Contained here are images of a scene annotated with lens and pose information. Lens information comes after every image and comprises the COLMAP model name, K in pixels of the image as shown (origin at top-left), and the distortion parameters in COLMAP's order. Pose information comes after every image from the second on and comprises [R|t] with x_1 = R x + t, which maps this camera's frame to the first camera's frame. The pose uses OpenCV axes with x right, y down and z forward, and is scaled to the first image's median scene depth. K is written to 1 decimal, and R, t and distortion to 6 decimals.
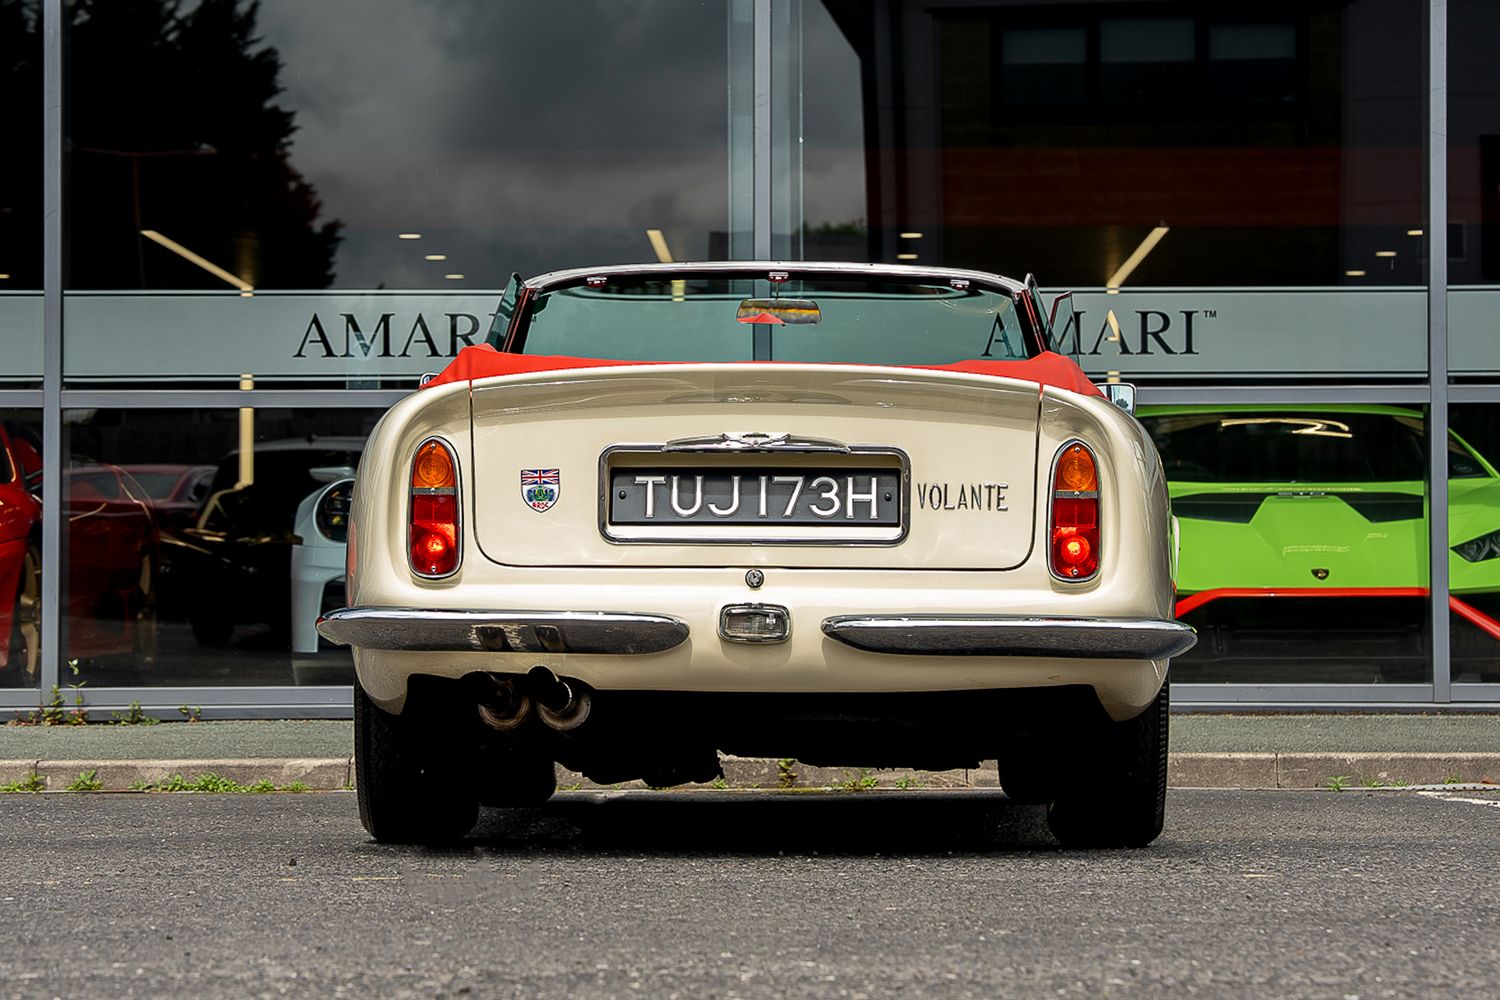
lens RADIAL K [[3227.5, 0, 736.5], [0, 3227.5, 494.7], [0, 0, 1]] dist [0.137804, 0.000000]
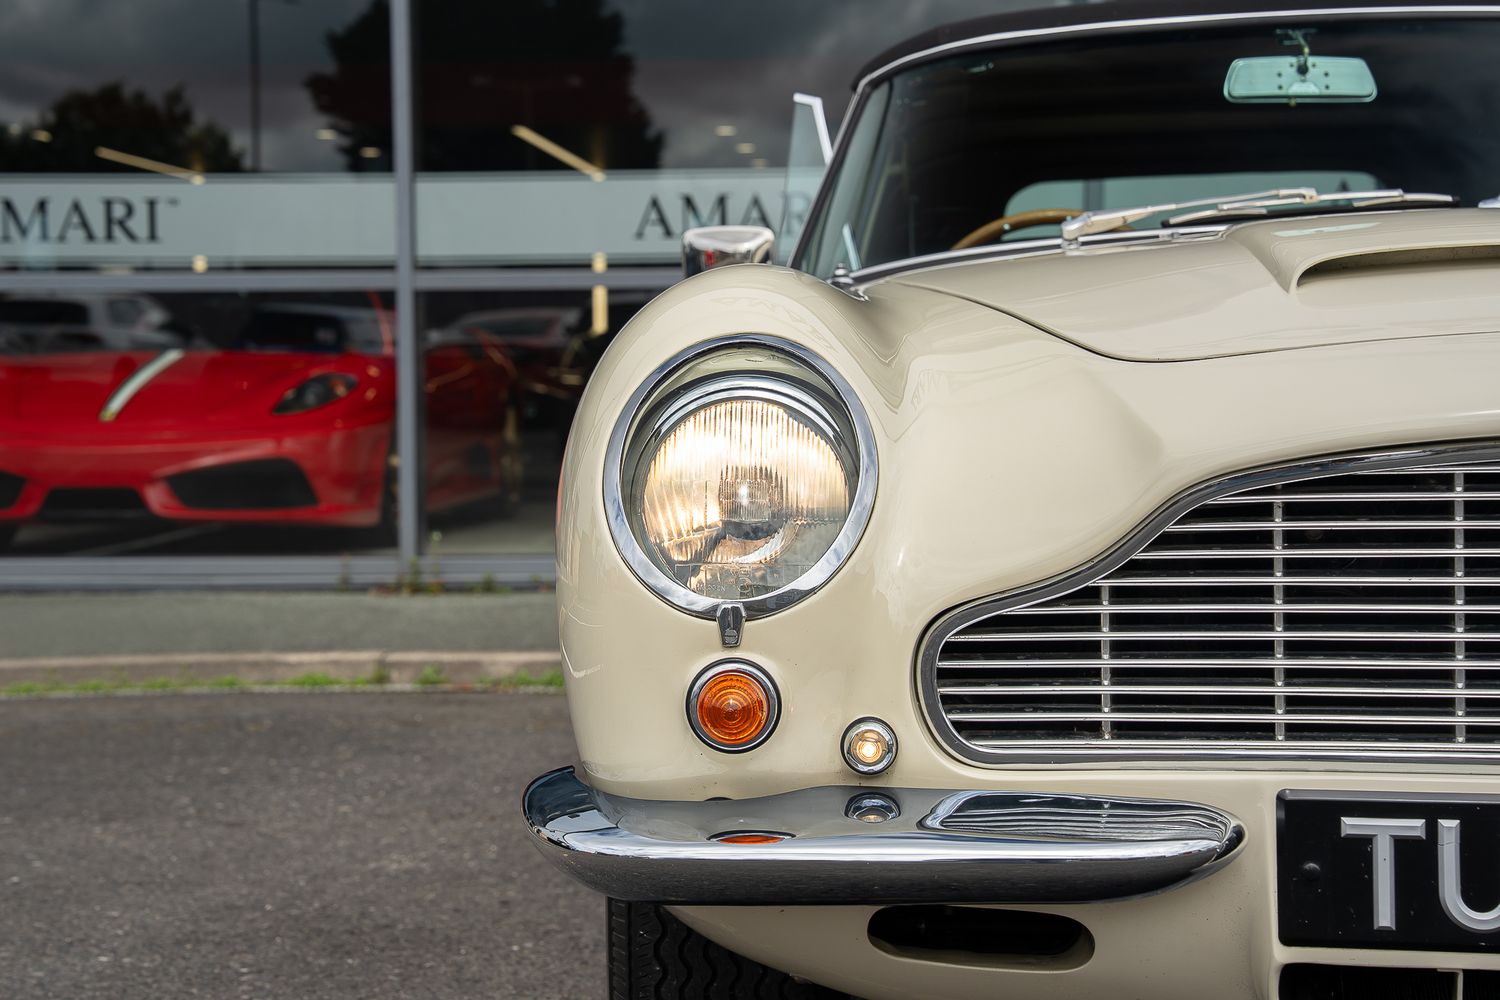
lens RADIAL K [[2488.1, 0, 784.3], [0, 2488.1, 474.8], [0, 0, 1]] dist [0.189025, 0.000000]
pose [[0.996984, -0.006408, -0.077341, -0.035955], [0.010820, 0.998329, 0.056765, -0.014625], [0.076848, -0.057430, 0.995387, 0.266616]]
